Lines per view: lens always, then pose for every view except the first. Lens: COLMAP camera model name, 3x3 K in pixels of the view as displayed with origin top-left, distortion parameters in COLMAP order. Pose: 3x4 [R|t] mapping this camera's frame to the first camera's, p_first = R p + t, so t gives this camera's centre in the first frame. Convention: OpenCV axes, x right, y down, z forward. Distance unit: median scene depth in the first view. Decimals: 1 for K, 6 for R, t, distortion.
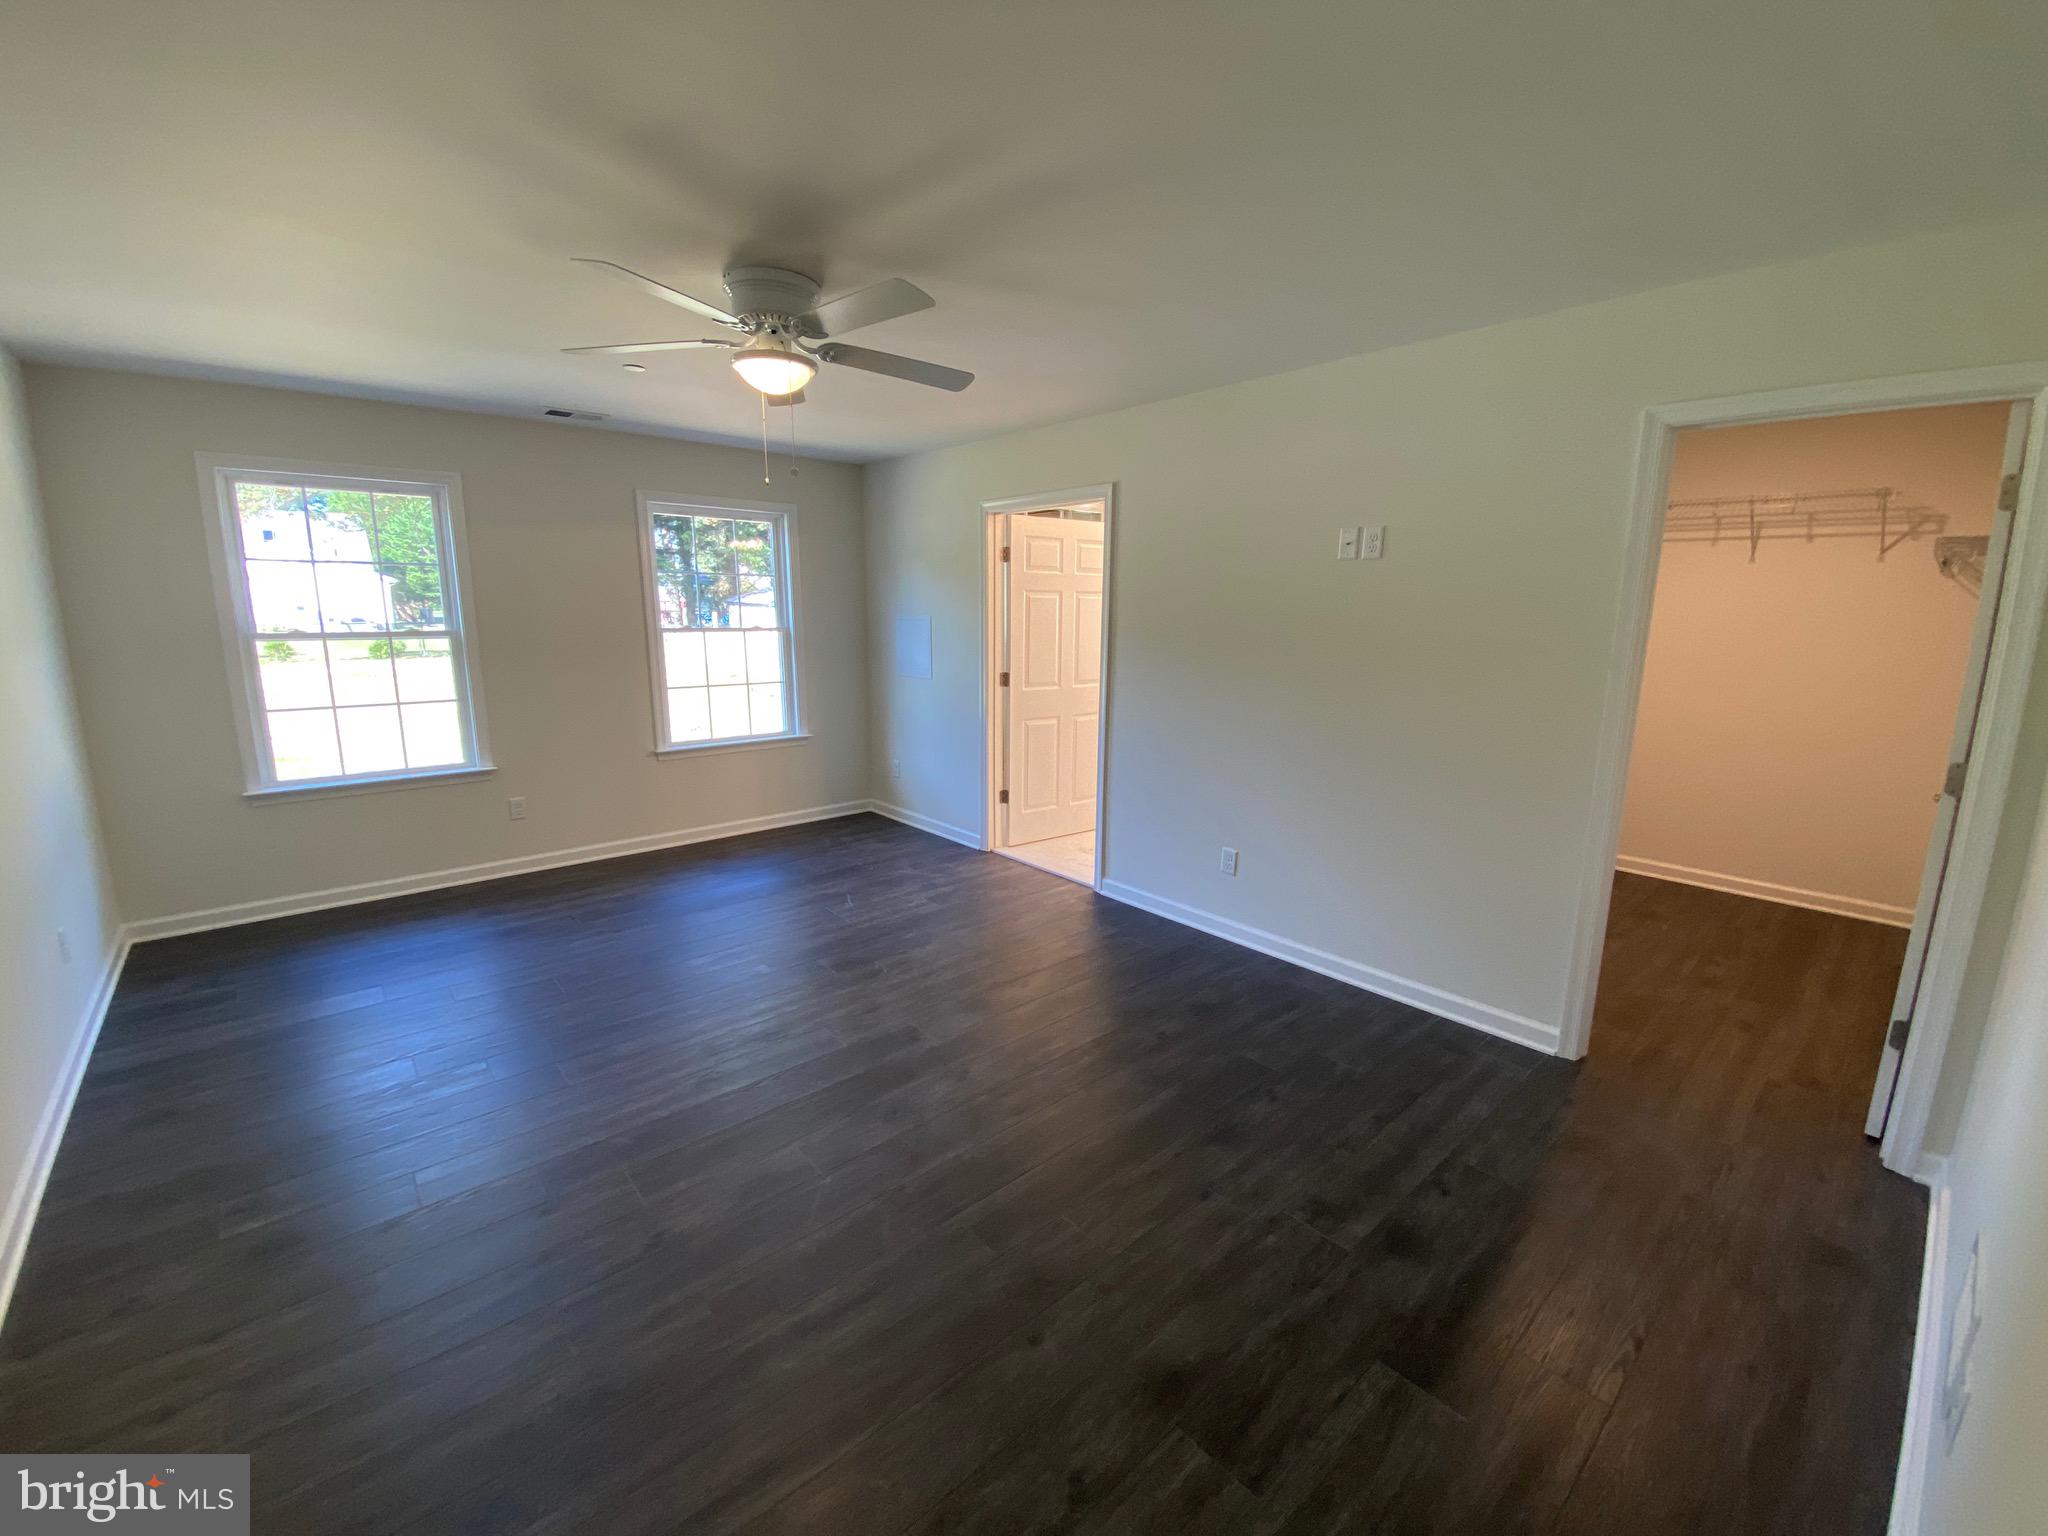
lens RADIAL K [[823.2, 0, 1024.0], [0, 823.2, 768.0], [0, 0, 1]] dist [0.000043, -0.000113]
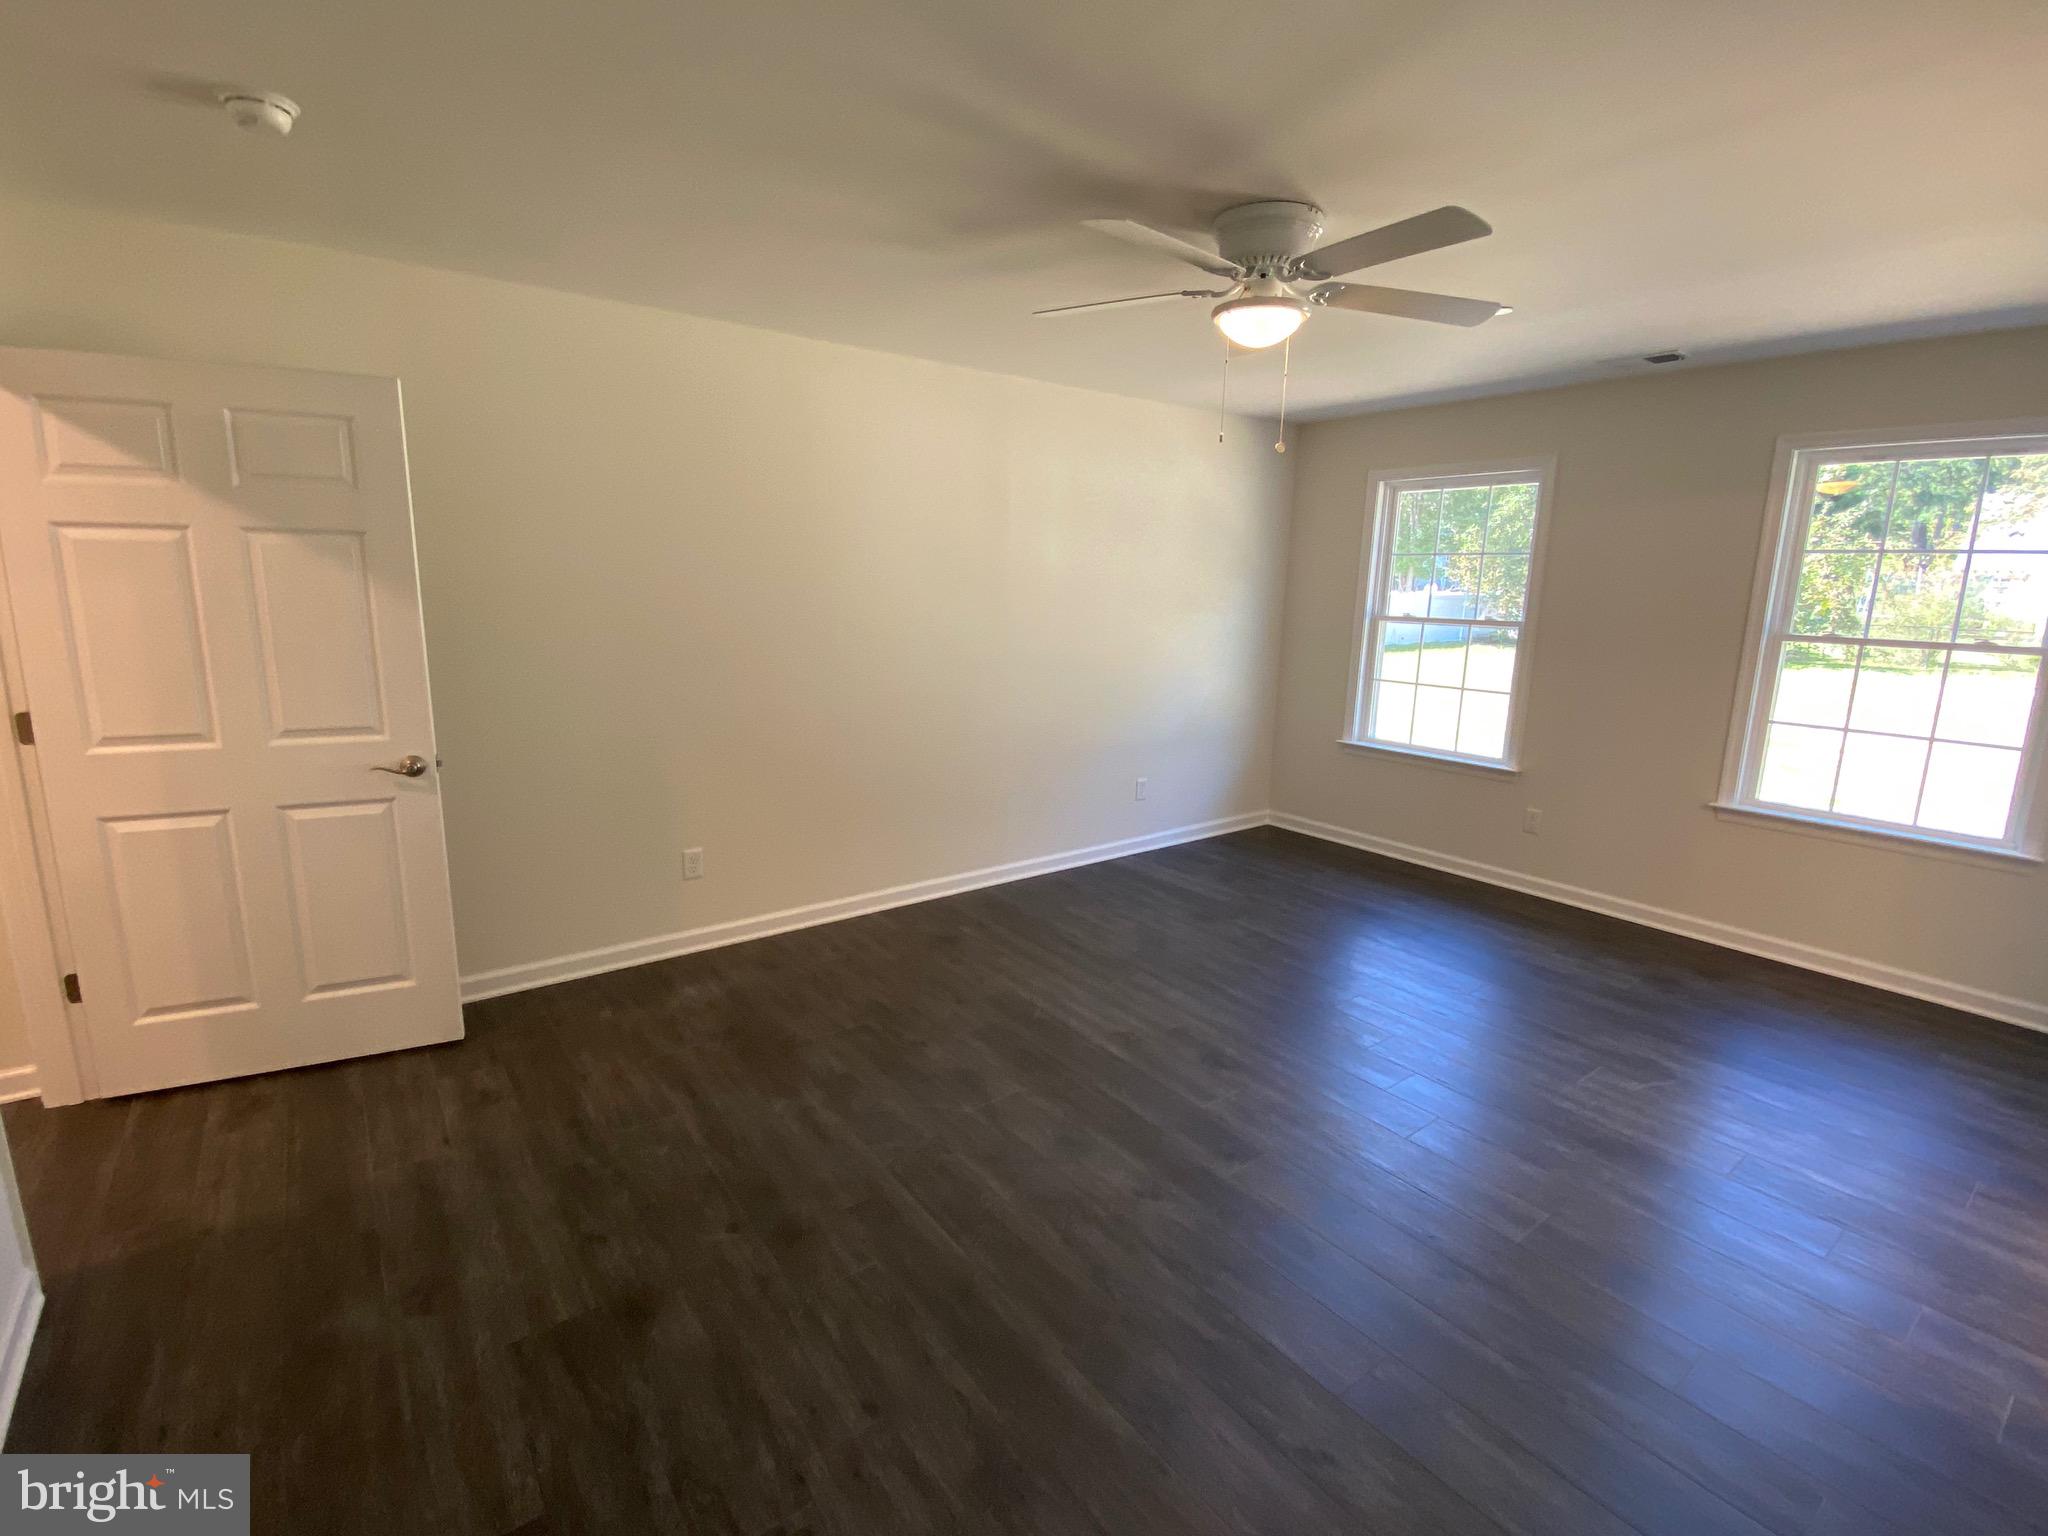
lens RADIAL K [[979.7, 0, 1017.2], [0, 979.7, 727.4], [0, 0, 1]] dist [0.021201, -0.027913]
pose [[-0.091630, 0.133651, -0.986783, 0.704490], [-0.223459, 0.962920, 0.151168, -0.131560], [0.970397, 0.234357, -0.058366, 0.774281]]
